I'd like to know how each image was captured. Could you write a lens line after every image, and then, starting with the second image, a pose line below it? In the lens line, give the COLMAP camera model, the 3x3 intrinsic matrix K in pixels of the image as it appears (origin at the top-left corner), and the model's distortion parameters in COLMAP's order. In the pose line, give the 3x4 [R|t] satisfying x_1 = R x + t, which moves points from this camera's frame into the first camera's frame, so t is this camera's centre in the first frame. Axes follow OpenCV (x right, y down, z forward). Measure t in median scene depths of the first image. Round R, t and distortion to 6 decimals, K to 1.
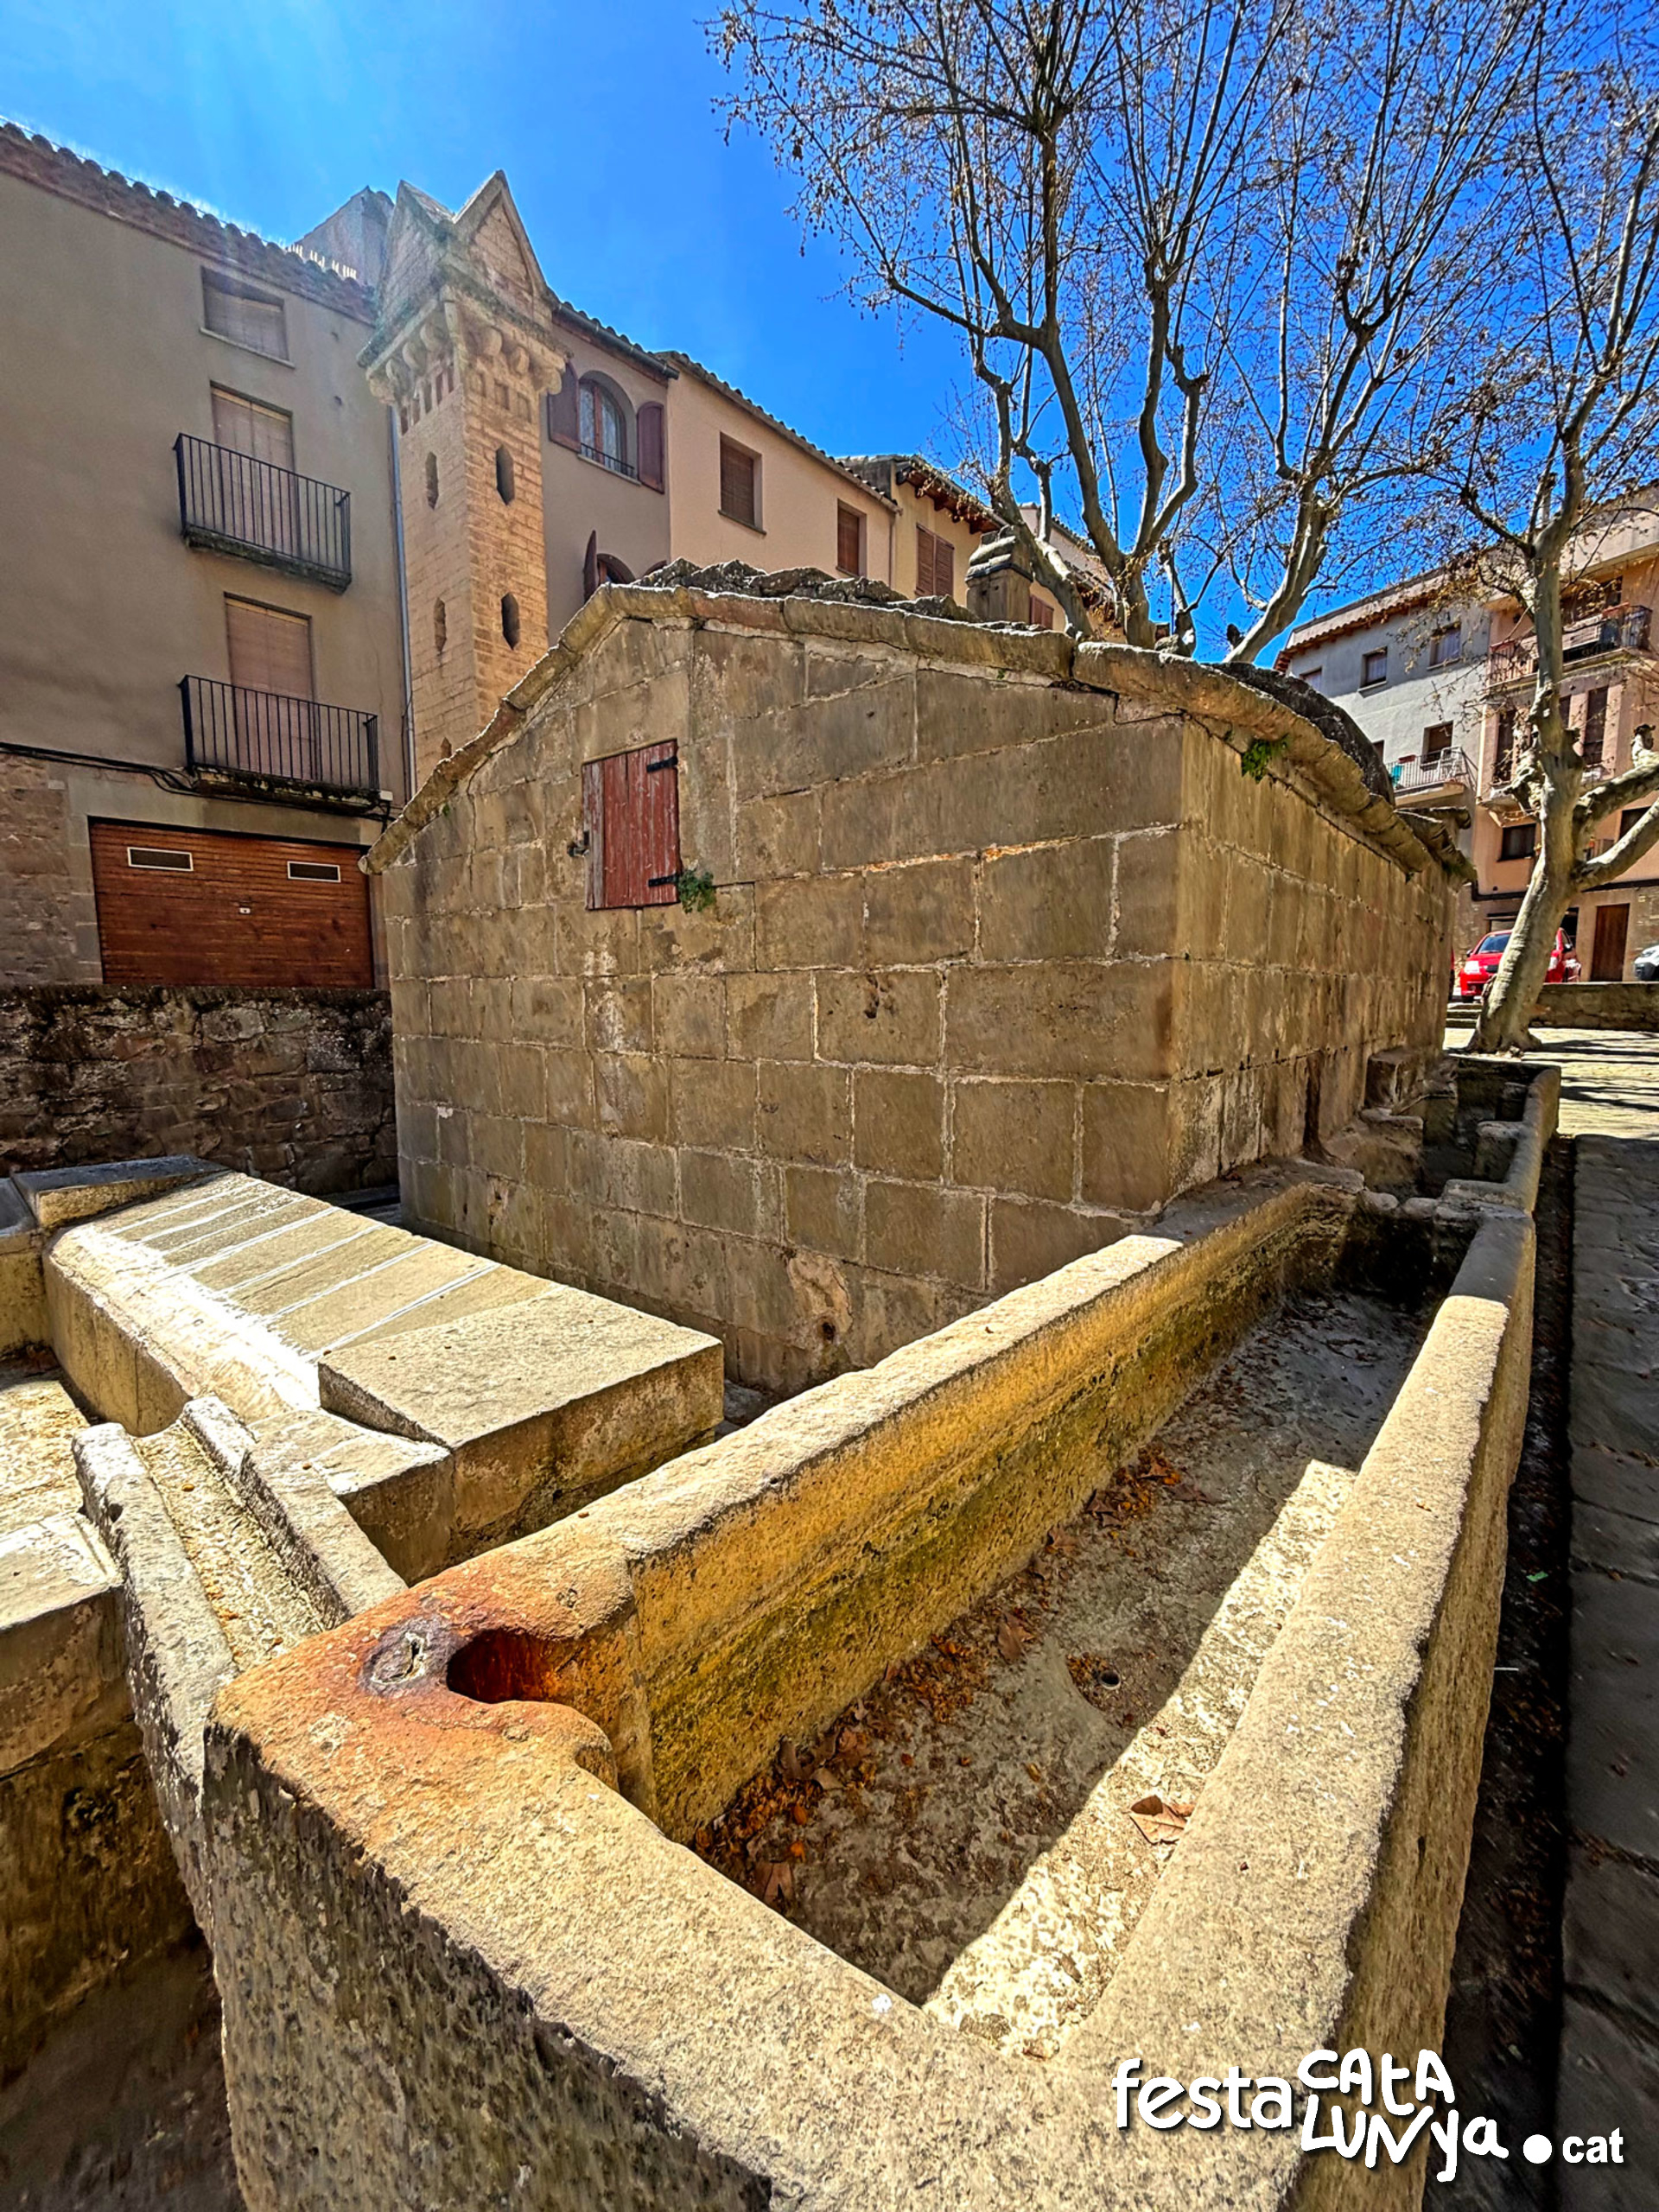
lens RADIAL K [[895.4, 0, 833.4], [0, 895.4, 1097.6], [0, 0, 1]] dist [0.000491, 0.000259]
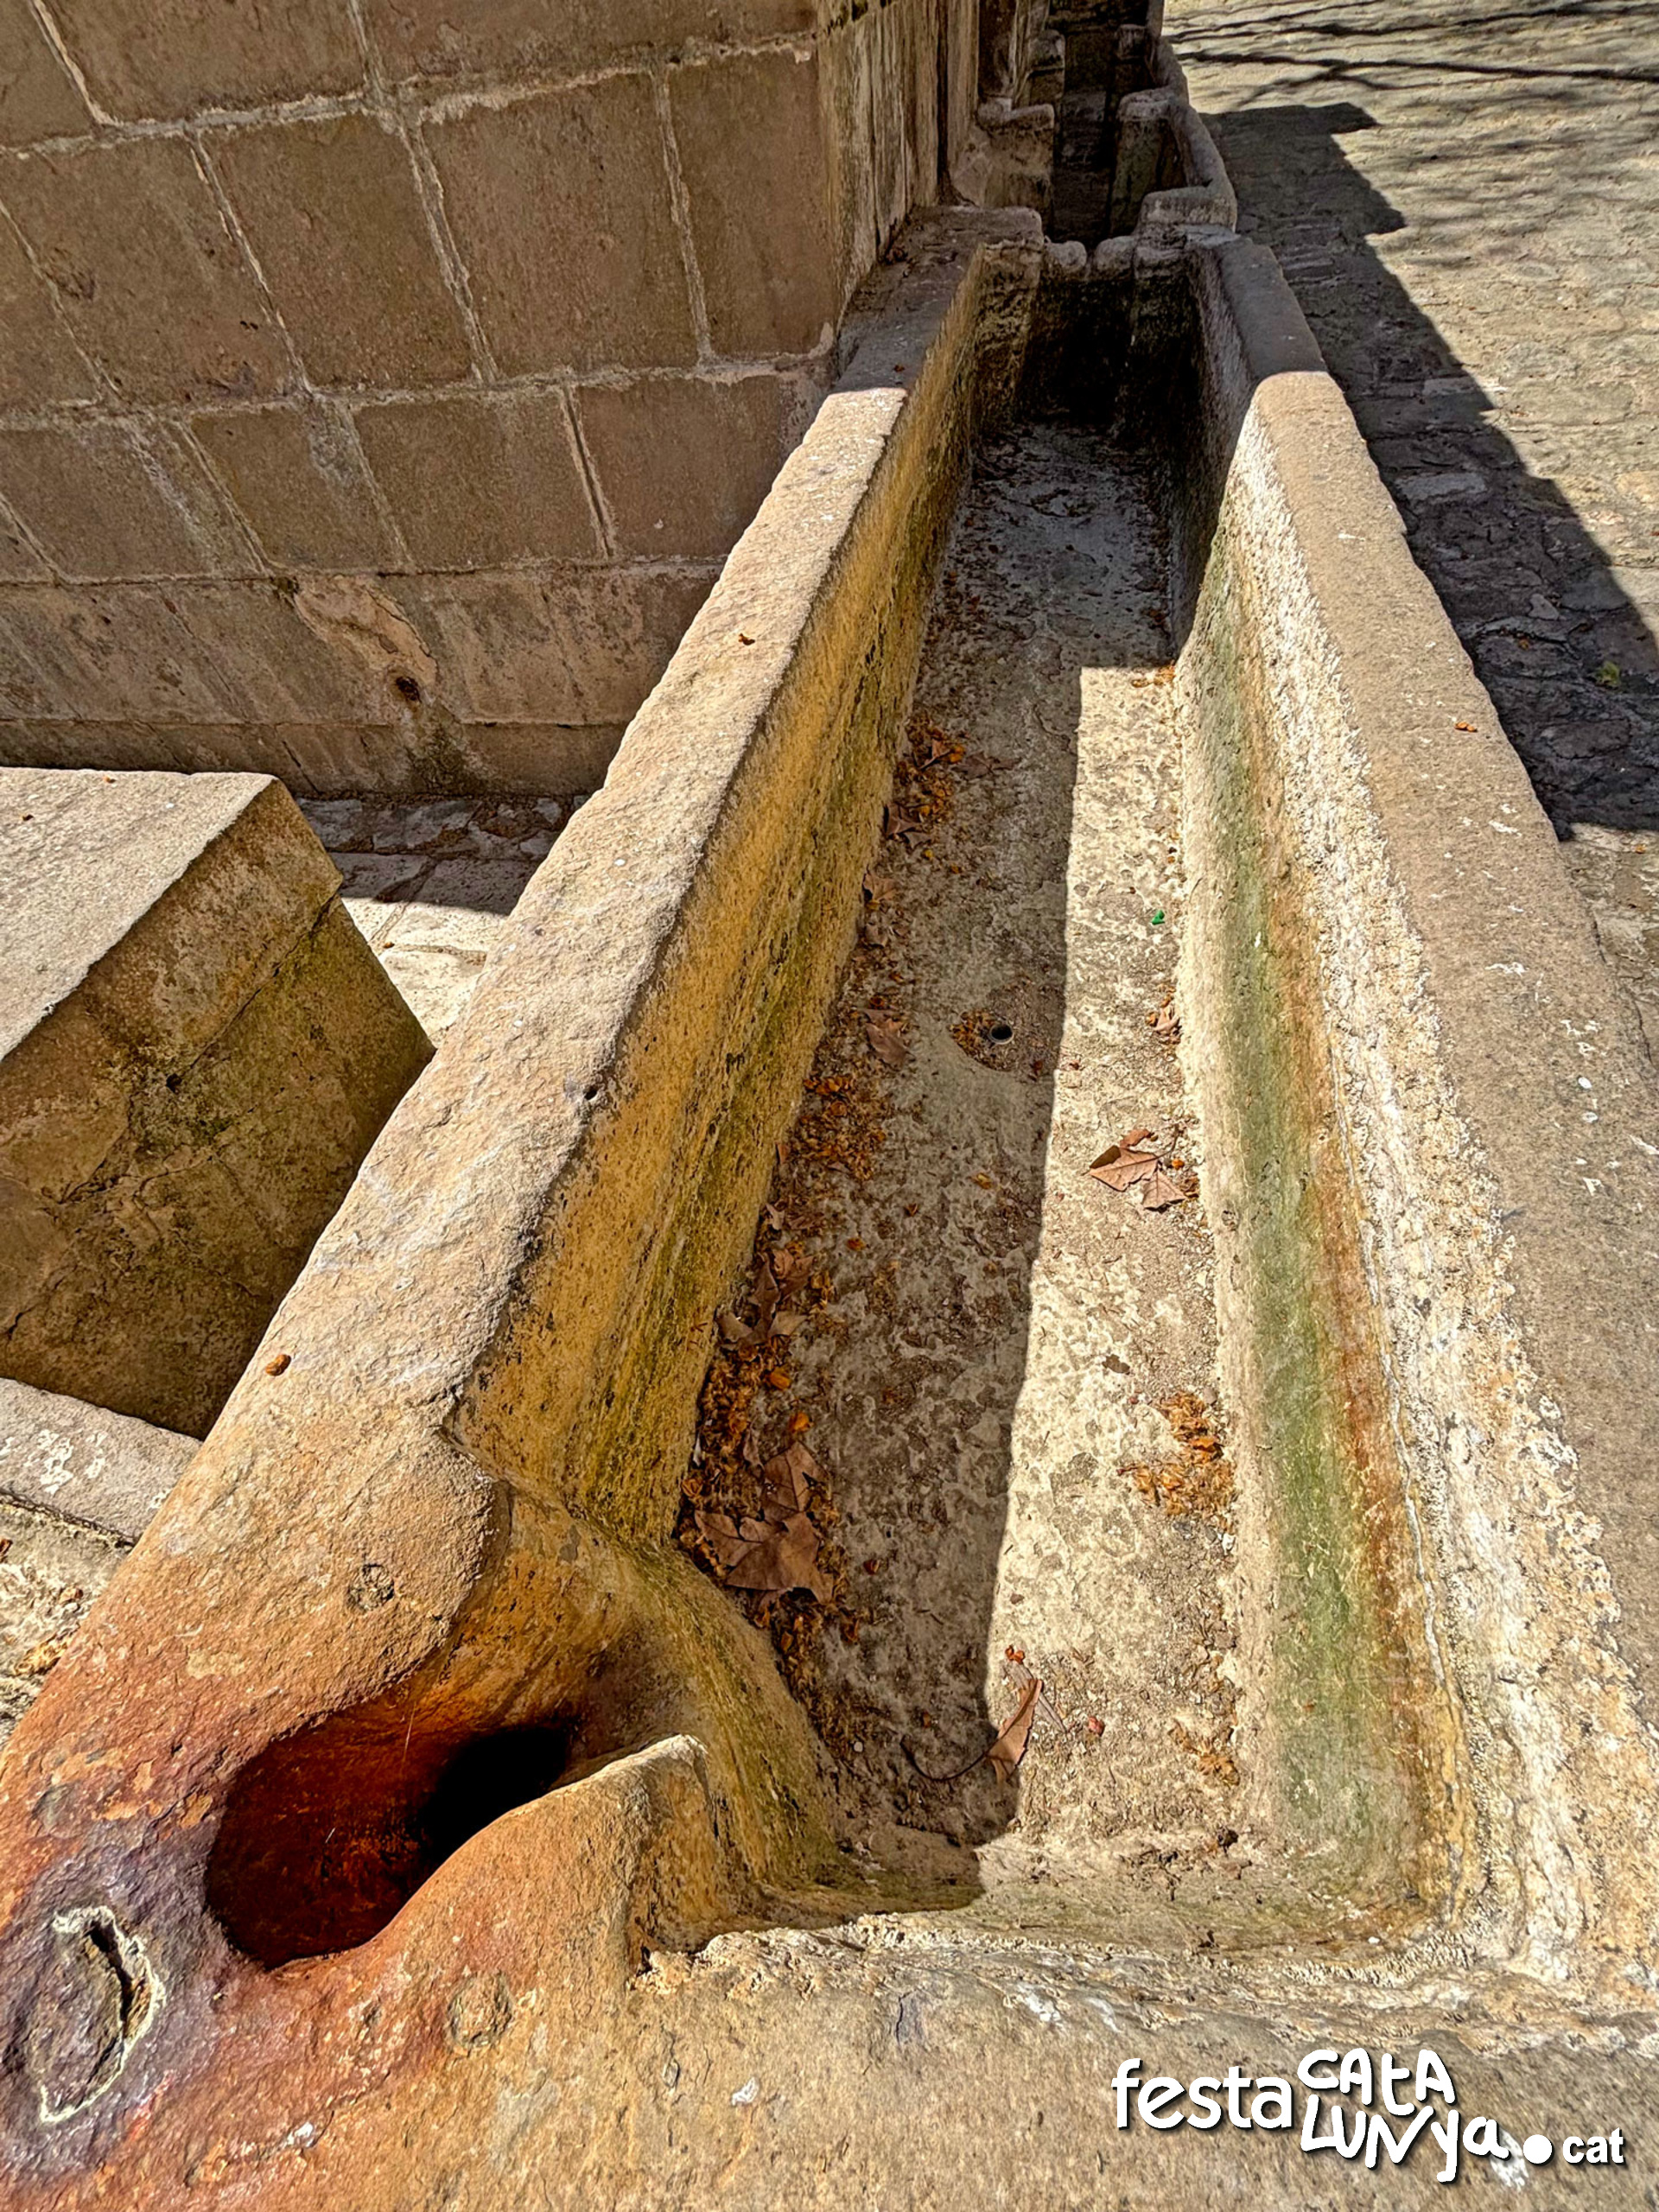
lens RADIAL K [[895.4, 0, 833.5], [0, 895.4, 1103.9], [0, 0, 1]] dist [0.000491, 0.000259]
pose [[0.866975, -0.442046, 0.230110, -0.041514], [0.152278, 0.674642, 0.722267, 0.043706], [-0.474517, -0.591147, 0.652211, 0.362346]]
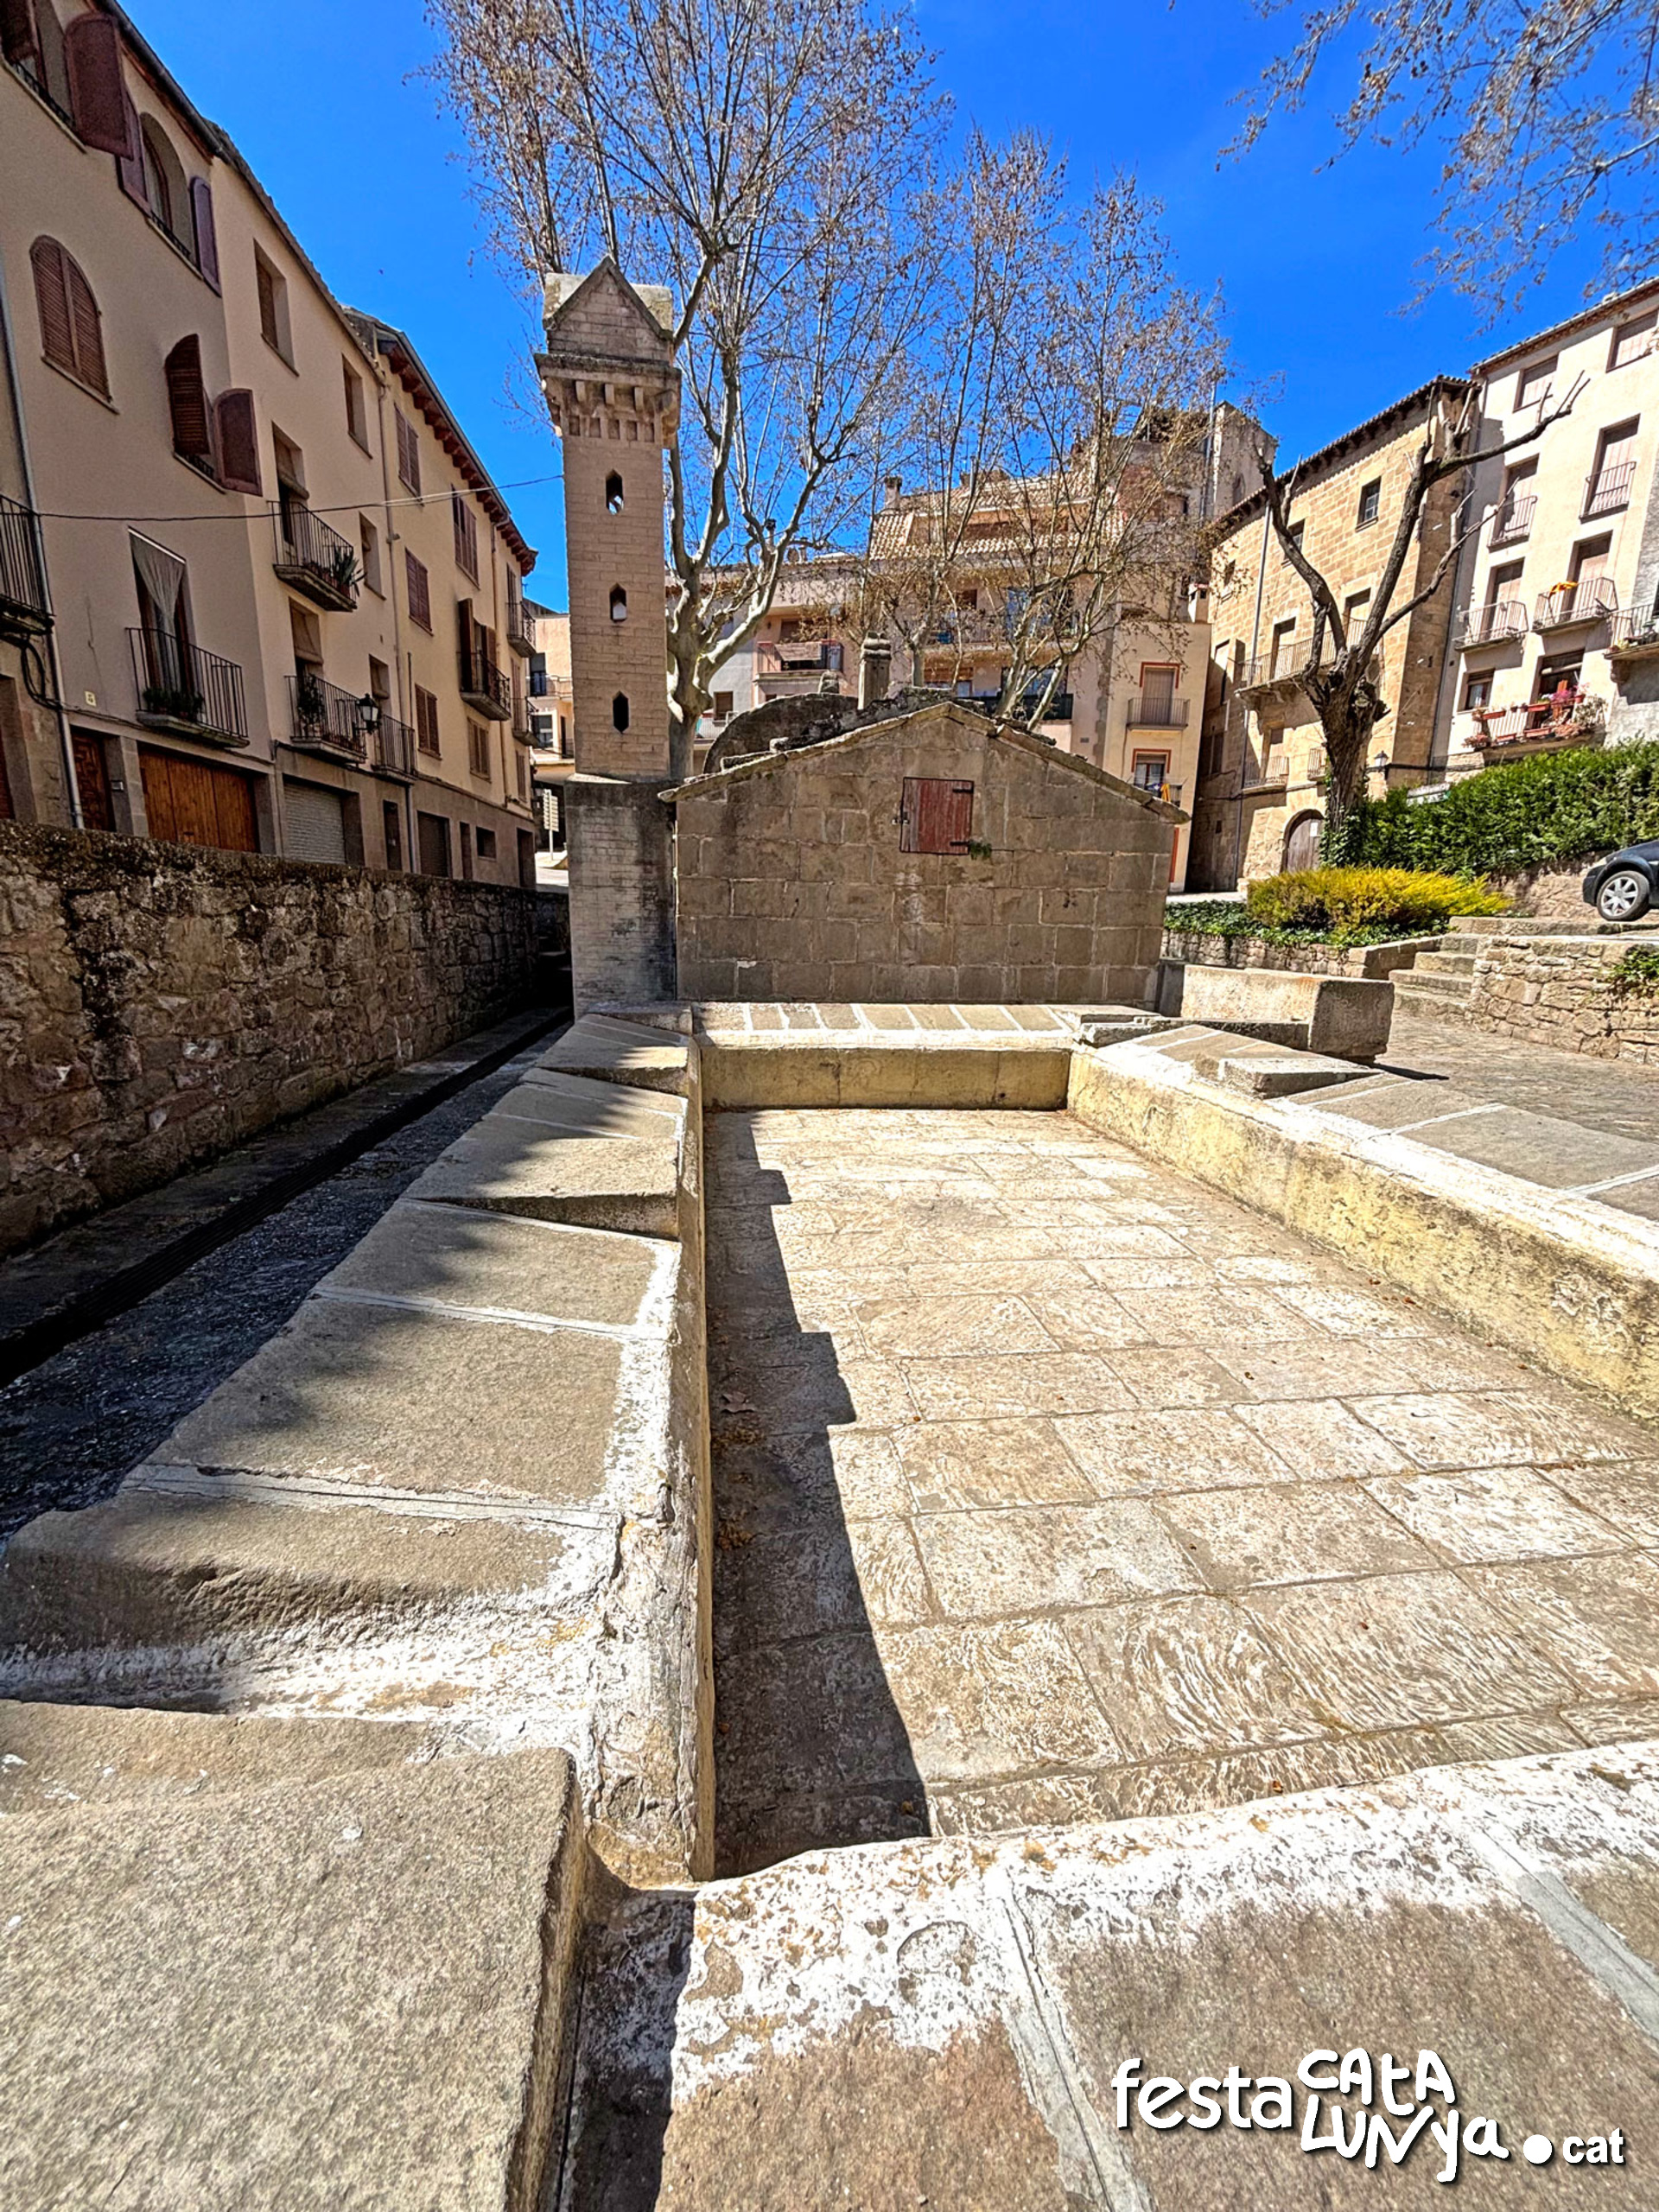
lens RADIAL K [[895.4, 0, 818.9], [0, 895.4, 1104.9], [0, 0, 1]] dist [0.000491, 0.000259]
pose [[0.656892, -0.153332, 0.738229, -4.607691], [0.060323, 0.986653, 0.151253, 0.087180], [-0.751568, -0.054825, 0.657373, -0.507119]]
